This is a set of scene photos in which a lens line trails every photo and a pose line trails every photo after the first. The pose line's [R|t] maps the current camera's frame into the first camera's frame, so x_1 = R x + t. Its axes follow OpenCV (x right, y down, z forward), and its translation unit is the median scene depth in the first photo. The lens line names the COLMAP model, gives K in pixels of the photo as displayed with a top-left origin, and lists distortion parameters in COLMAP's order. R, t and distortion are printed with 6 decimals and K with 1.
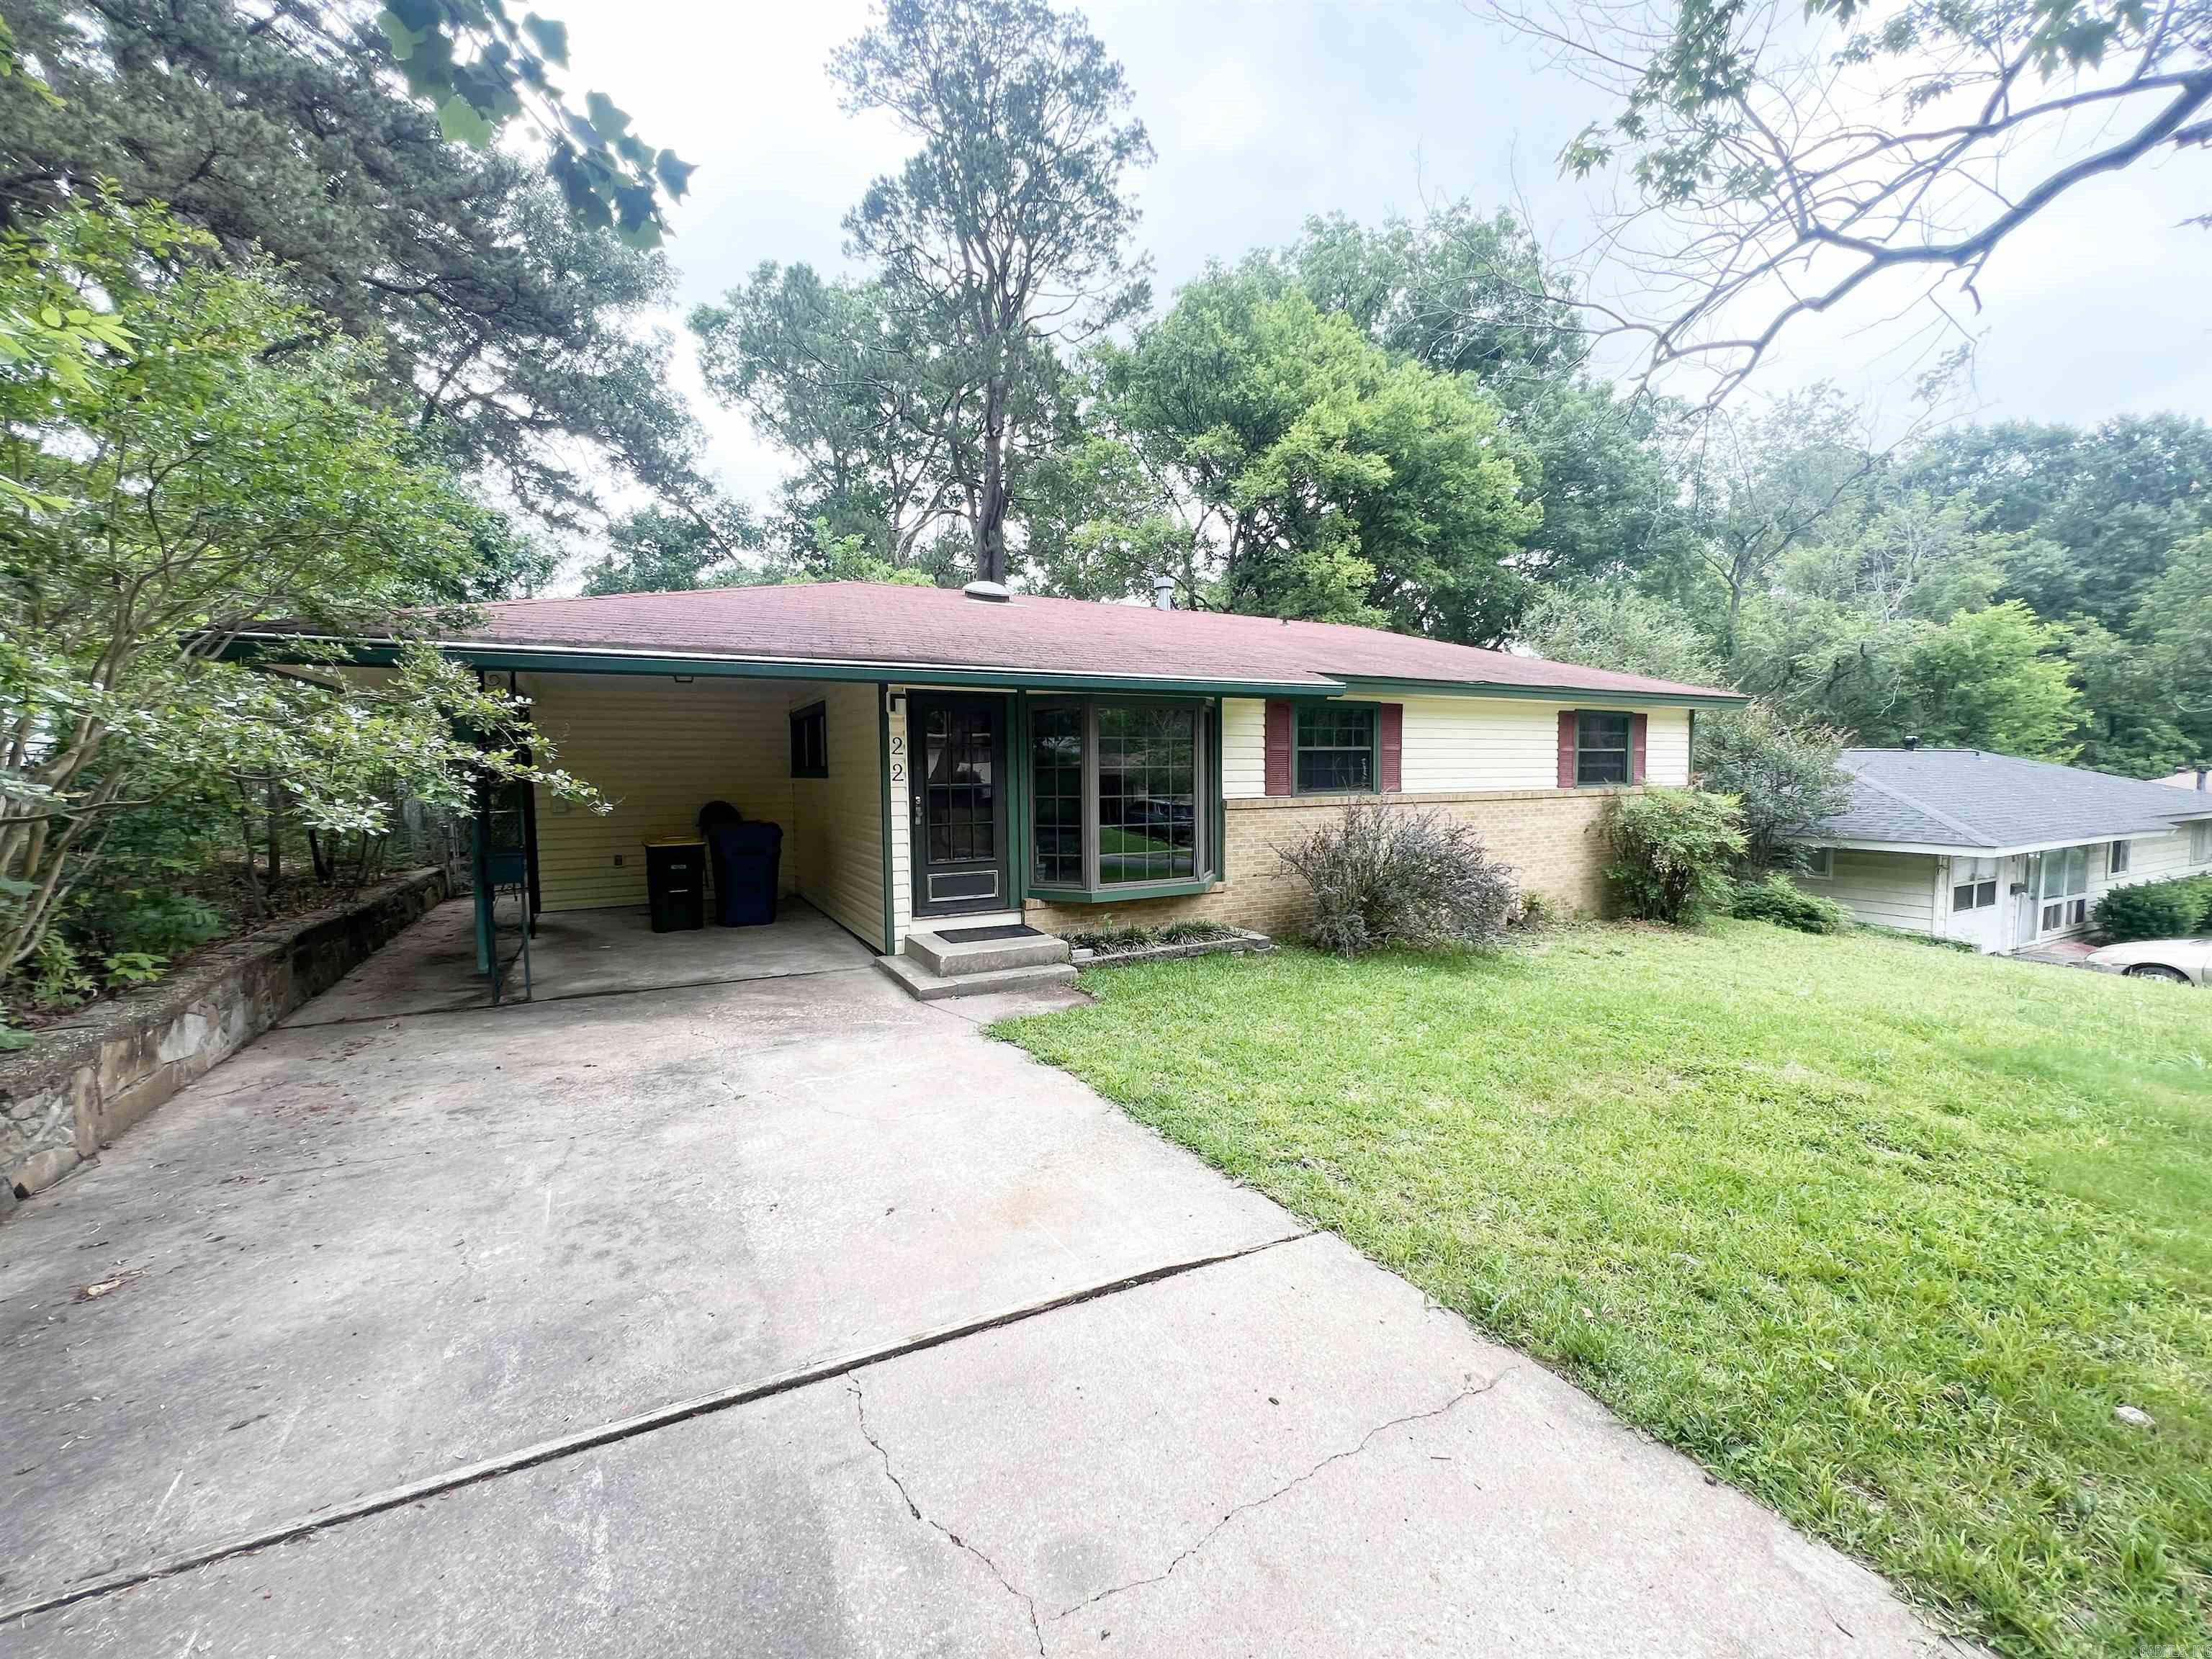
lens RADIAL K [[889.7, 0, 1104.5], [0, 889.7, 826.9], [0, 0, 1]] dist [-0.001903, 0.000557]
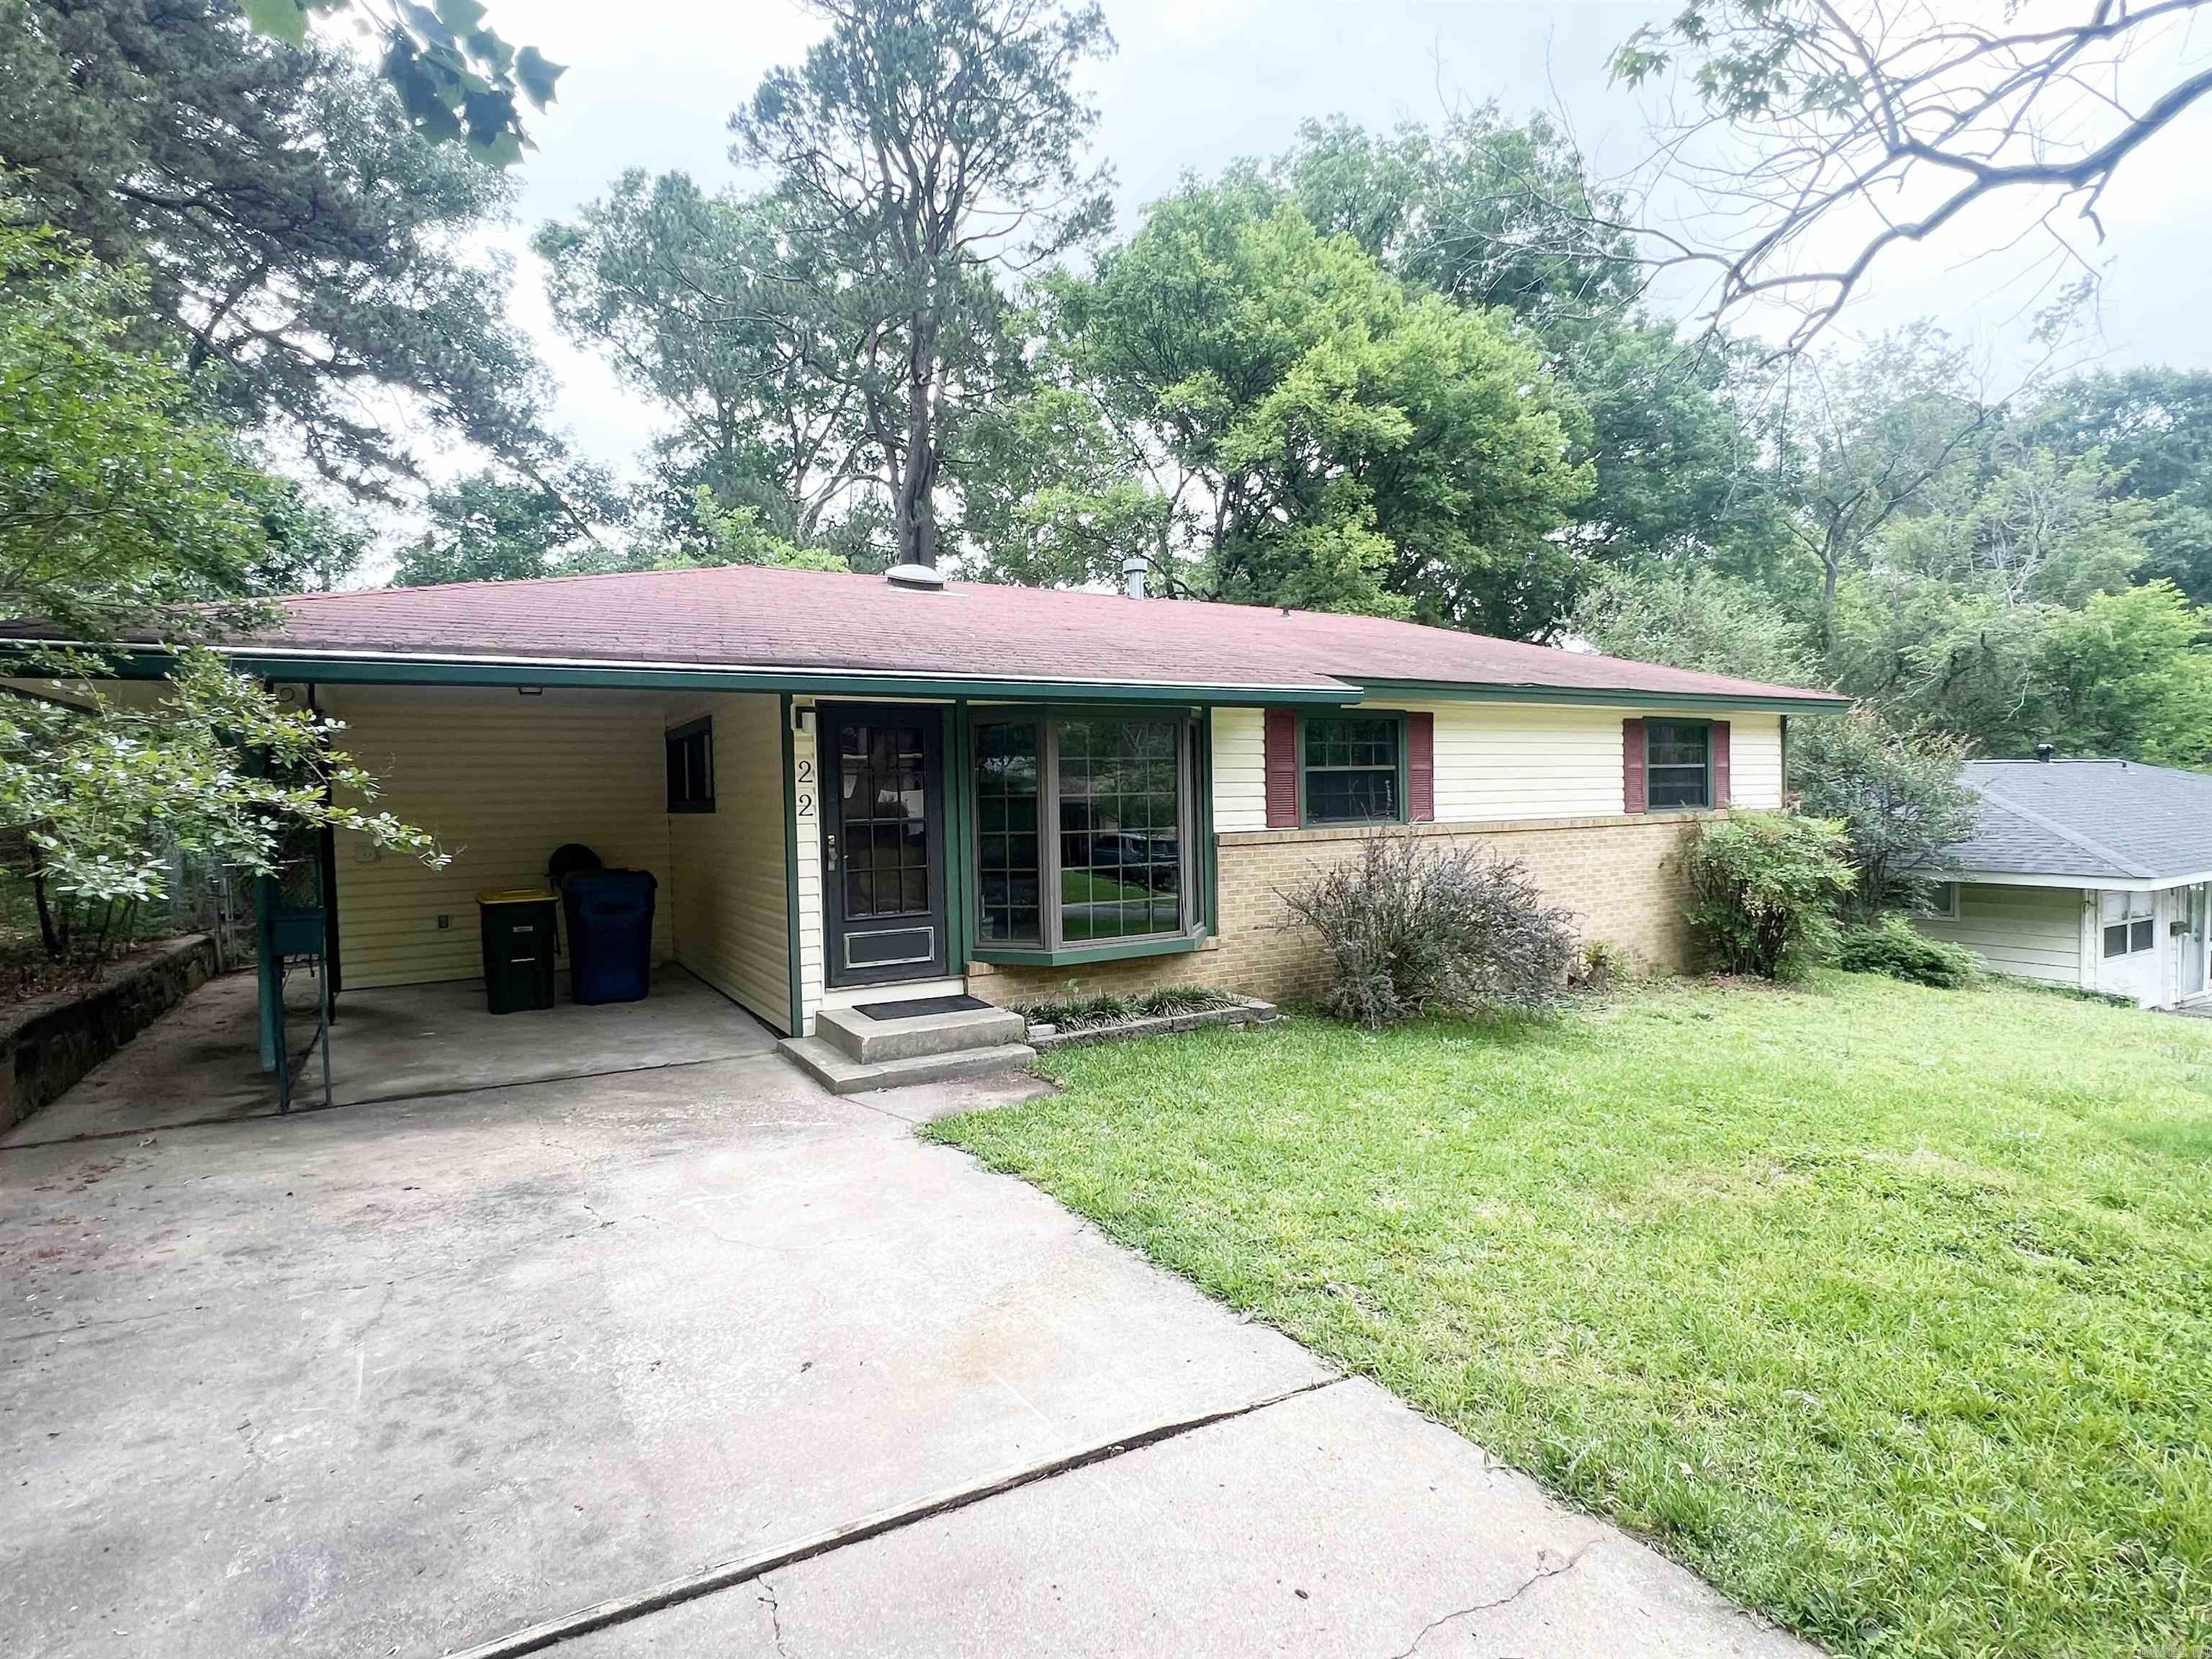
lens RADIAL K [[1120.0, 0, 1101.4], [0, 1120.0, 831.3], [0, 0, 1]] dist [-0.001401, 0.000258]
pose [[0.999316, -0.013495, 0.034442, -0.003745], [0.014639, 0.999343, -0.033166, -0.001054], [-0.033972, 0.033648, 0.998856, -0.004103]]
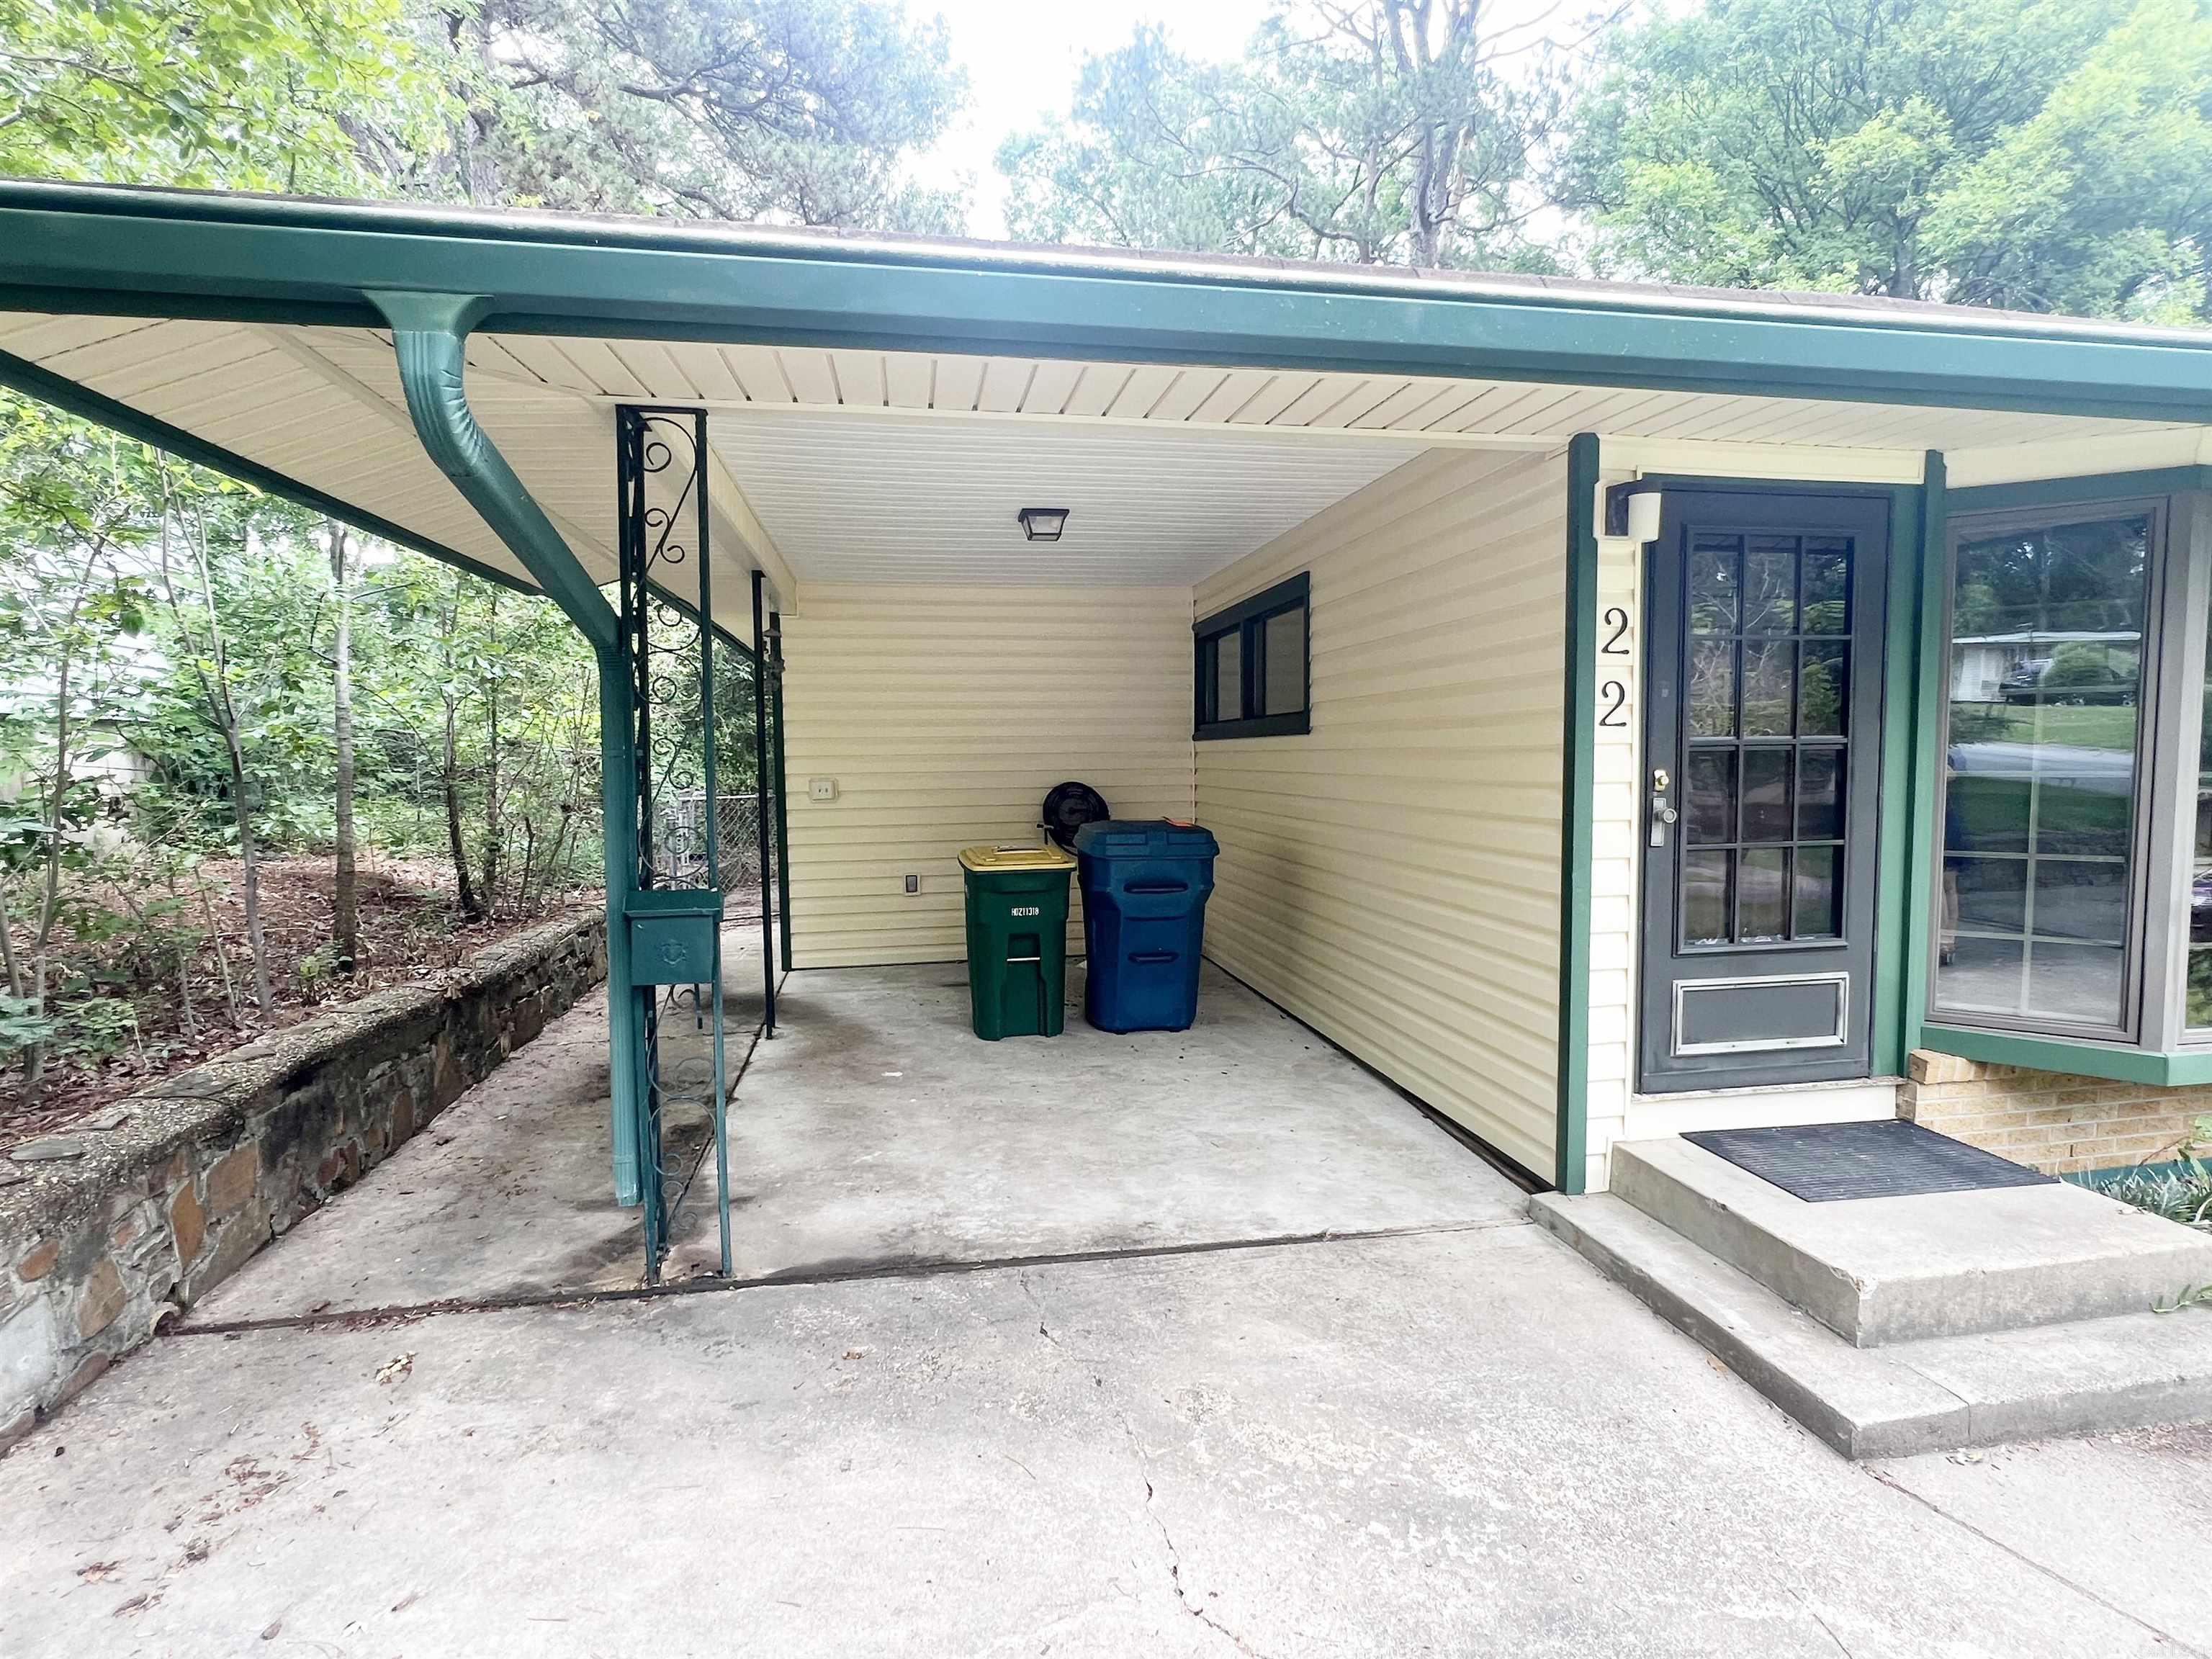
lens RADIAL K [[1120.0, 0, 1105.5], [0, 1120.0, 827.9], [0, 0, 1]] dist [-0.001401, 0.000258]
pose [[0.950464, 0.020366, -0.310165, -0.283829], [-0.018581, 0.999789, 0.008707, -0.010059], [0.310277, -0.002512, 0.950643, 0.489229]]
